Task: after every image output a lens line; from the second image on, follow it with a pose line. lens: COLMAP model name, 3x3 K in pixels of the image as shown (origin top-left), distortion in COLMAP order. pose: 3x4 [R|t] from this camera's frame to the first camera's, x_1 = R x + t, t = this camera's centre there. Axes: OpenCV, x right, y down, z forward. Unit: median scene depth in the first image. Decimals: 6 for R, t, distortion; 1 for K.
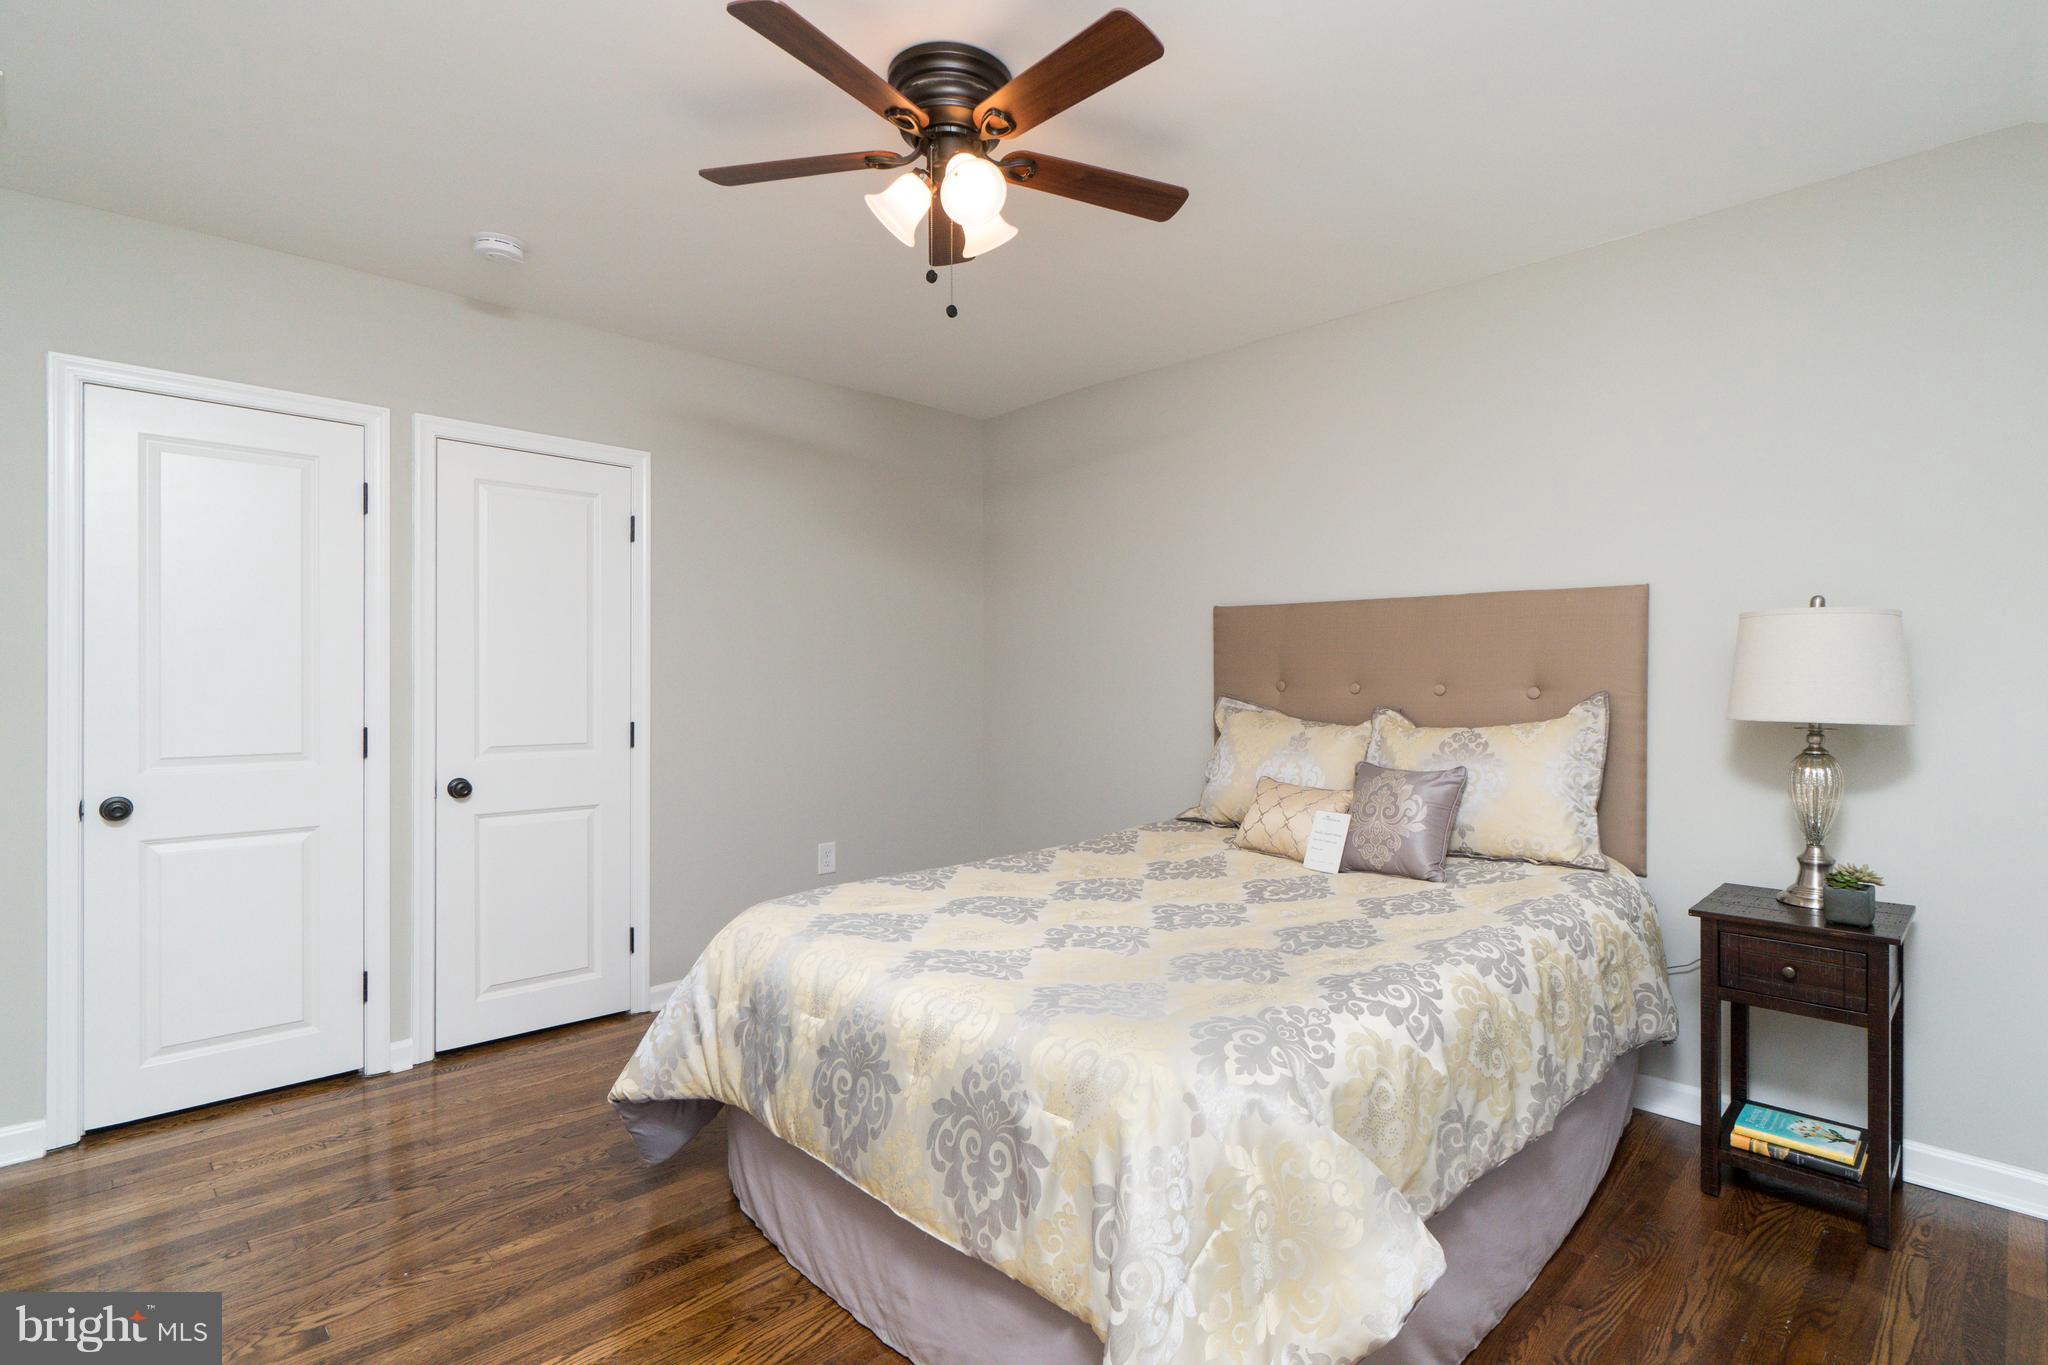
lens RADIAL K [[972.7, 0, 1016.1], [0, 972.7, 607.6], [0, 0, 1]] dist [-0.001727, -0.000789]
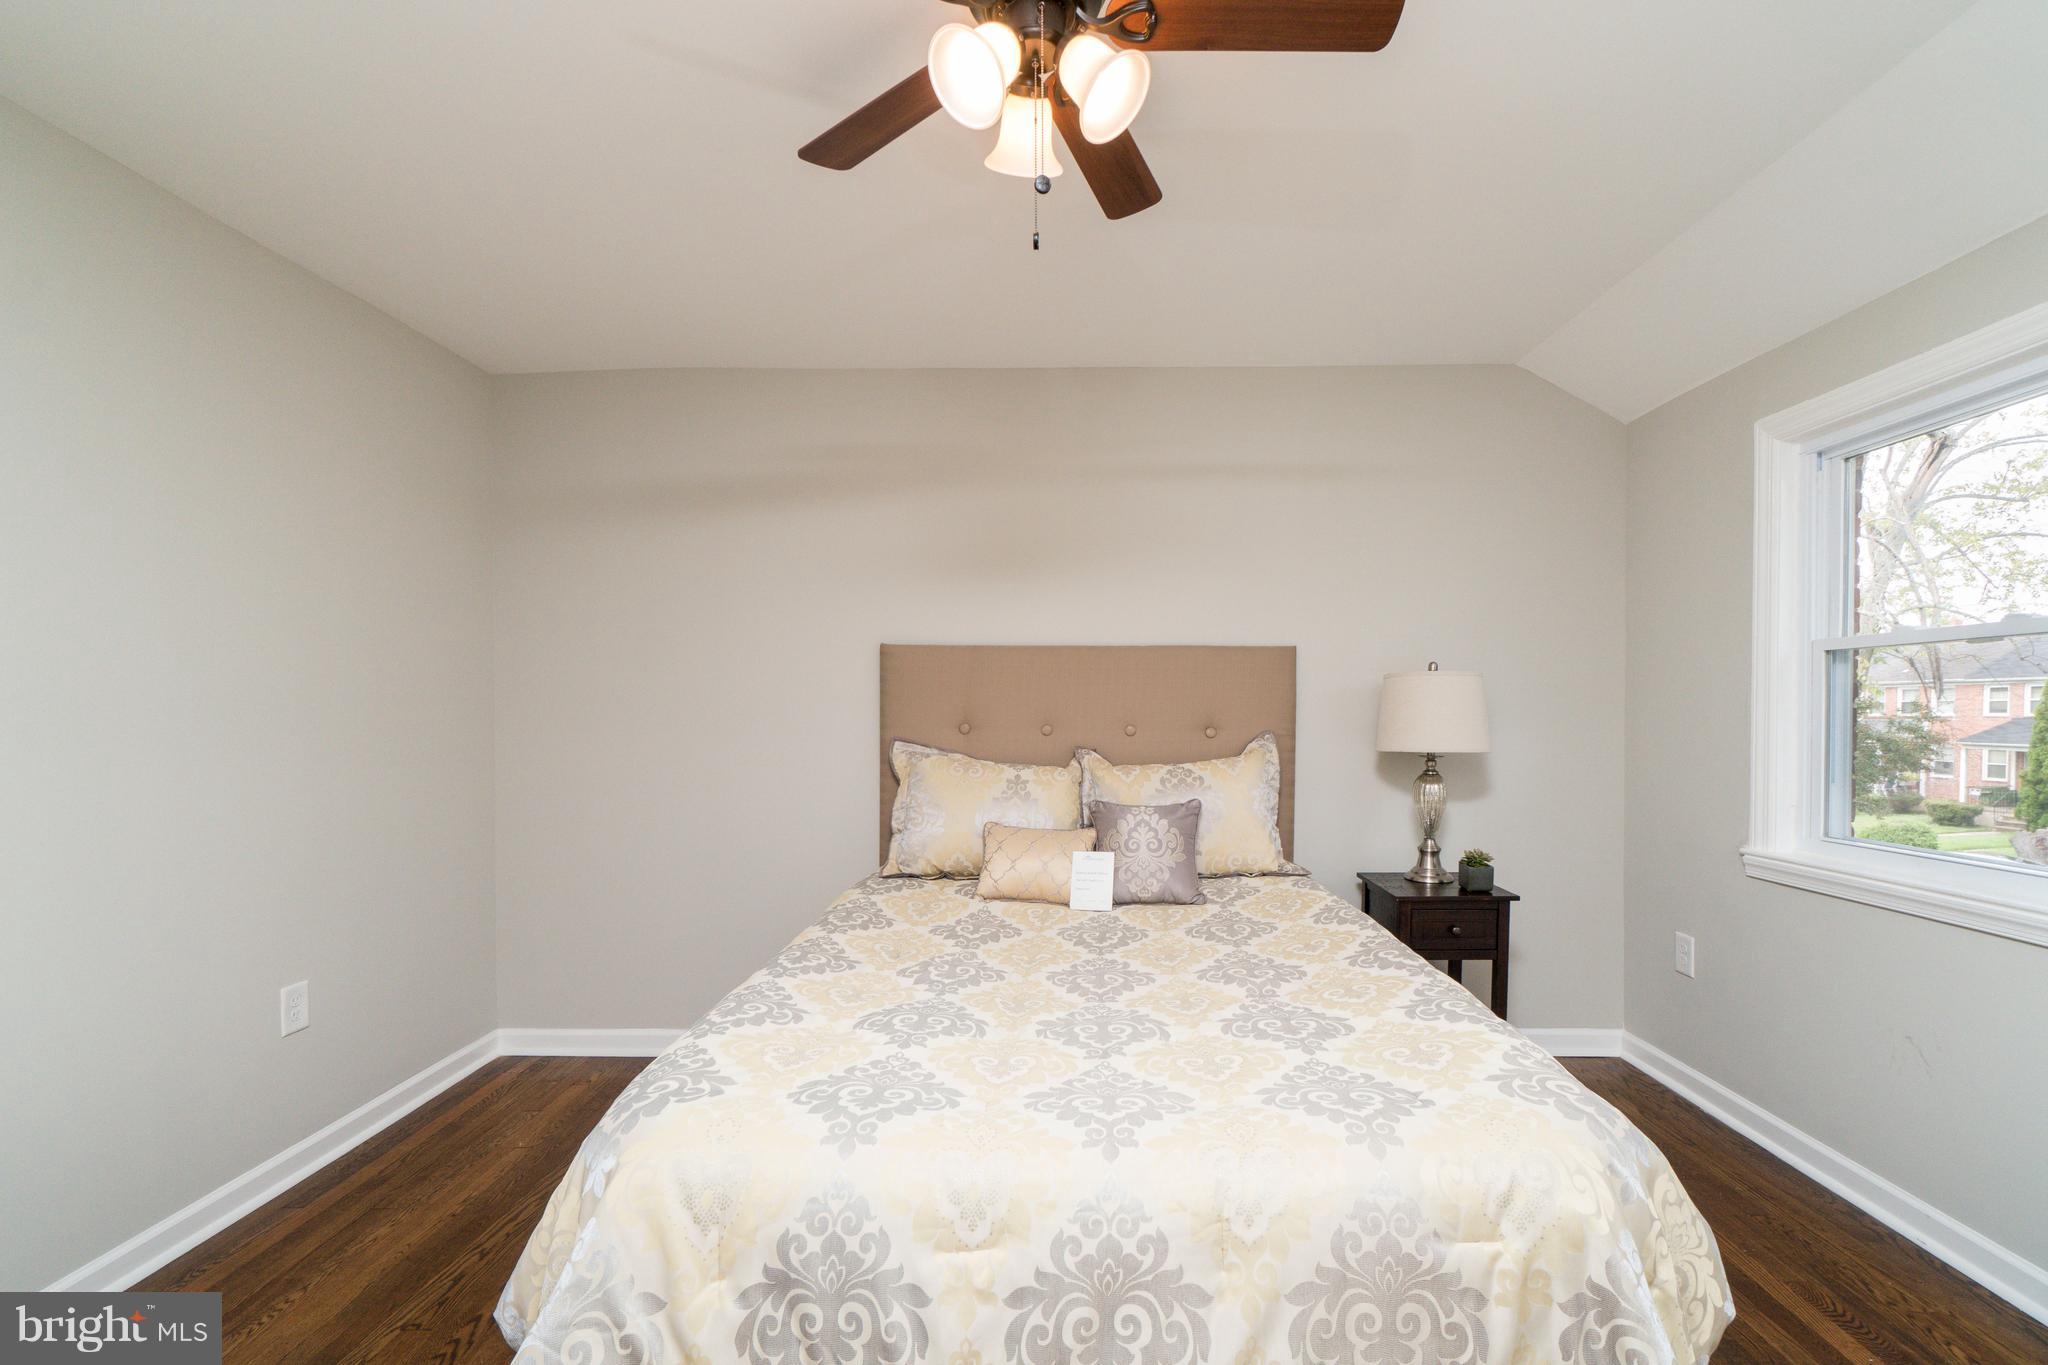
lens RADIAL K [[919.2, 0, 1024.0], [0, 919.2, 682.5], [0, 0, 1]] dist [-0.002068, 0.000166]
pose [[0.709869, 0.018207, 0.704098, -0.536339], [-0.047870, 0.998602, 0.022439, 0.015485], [-0.702705, -0.049634, 0.709748, 0.468719]]
